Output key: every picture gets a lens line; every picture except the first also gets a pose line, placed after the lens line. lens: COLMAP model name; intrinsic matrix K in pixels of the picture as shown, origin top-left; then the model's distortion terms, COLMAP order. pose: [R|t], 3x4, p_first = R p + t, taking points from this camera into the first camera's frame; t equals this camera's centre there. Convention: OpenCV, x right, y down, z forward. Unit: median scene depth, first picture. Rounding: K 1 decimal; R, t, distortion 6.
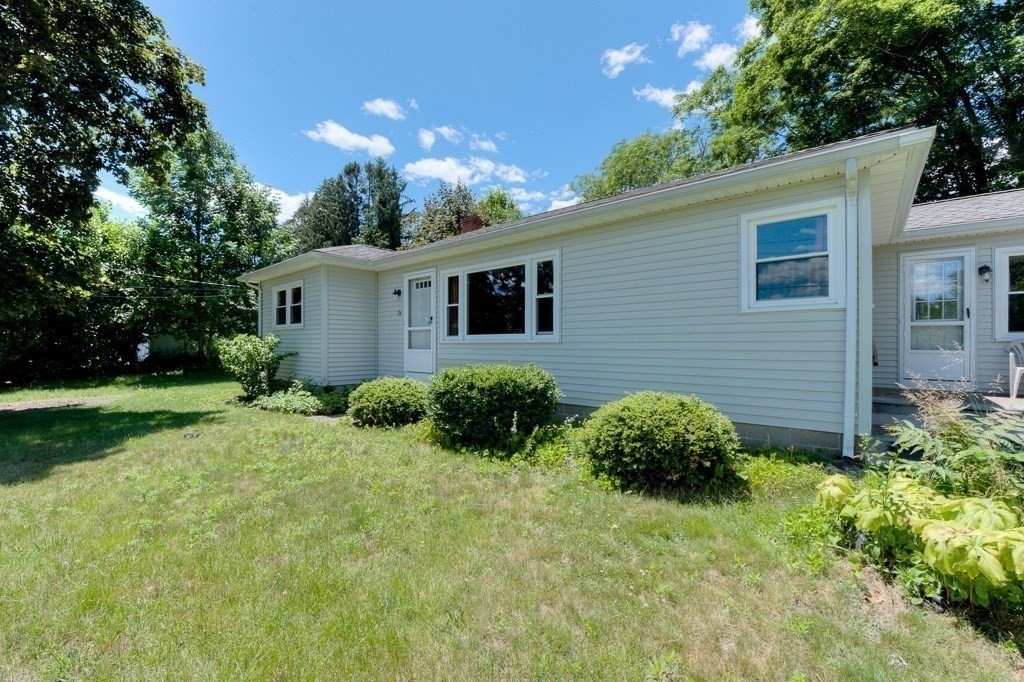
lens RADIAL K [[417.9, 0, 513.2], [0, 417.9, 341.7], [0, 0, 1]] dist [-0.016457, -0.000395]
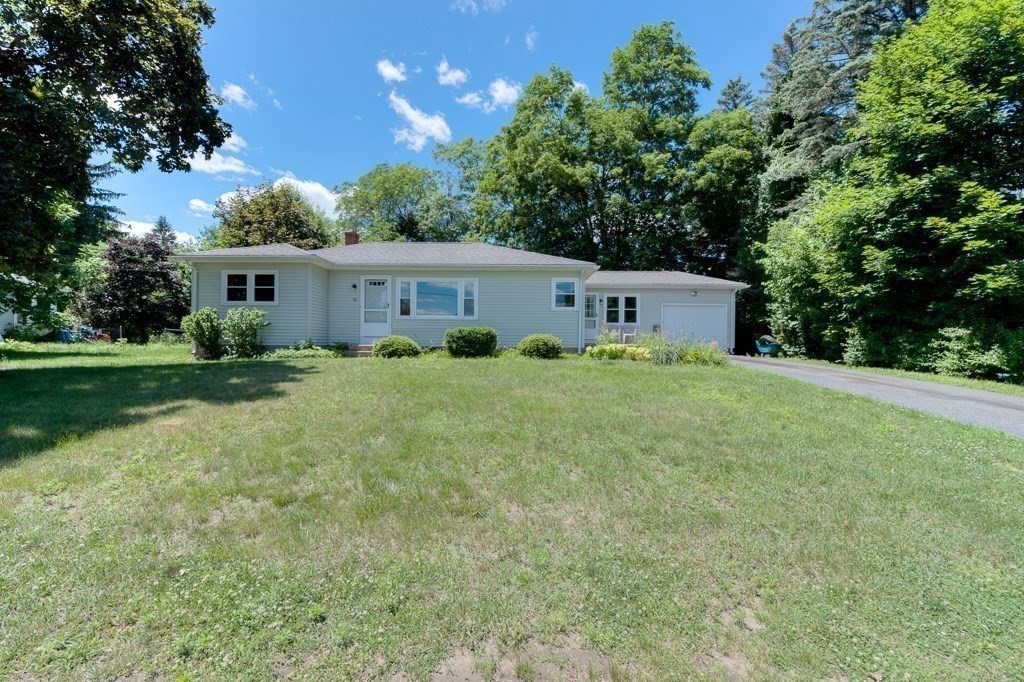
lens RADIAL K [[403.9, 0, 513.9], [0, 403.9, 340.4], [0, 0, 1]] dist [0.001589, 0.000189]
pose [[0.766259, 0.009112, 0.642468, -0.886695], [-0.012462, 0.999922, 0.000680, 0.085542], [-0.642411, -0.008528, 0.766313, -0.613158]]
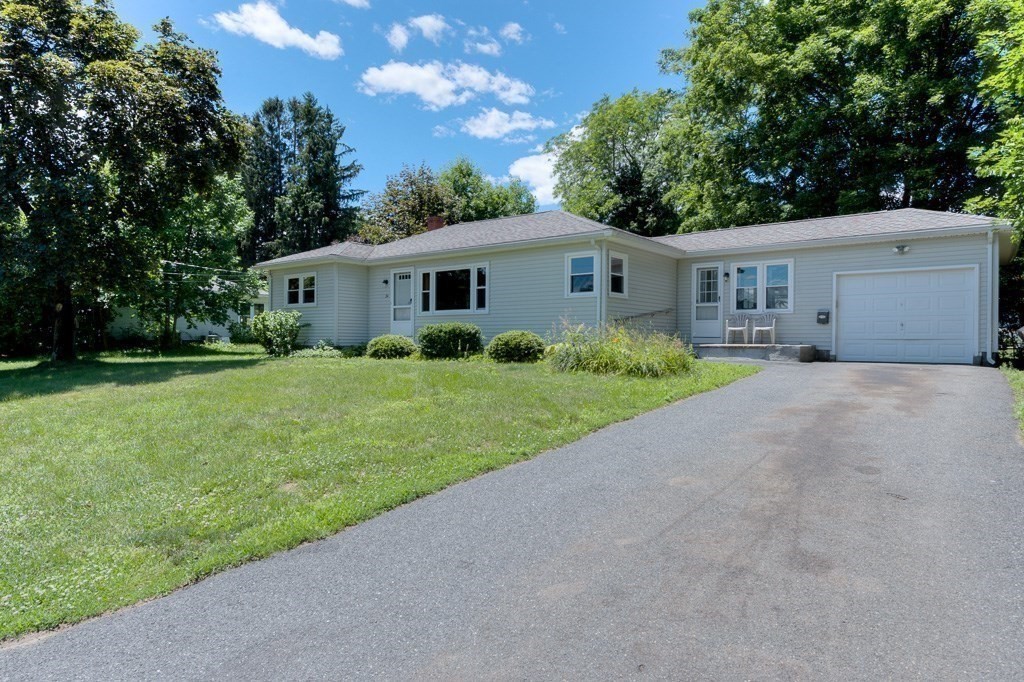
lens RADIAL K [[638.4, 0, 511.9], [0, 638.4, 341.1], [0, 0, 1]] dist [0.003049, 0.000183]
pose [[0.999198, 0.005600, 0.039655, 0.081555], [-0.005783, 0.999973, 0.004490, 0.083402], [-0.039628, -0.004716, 0.999203, -1.369048]]
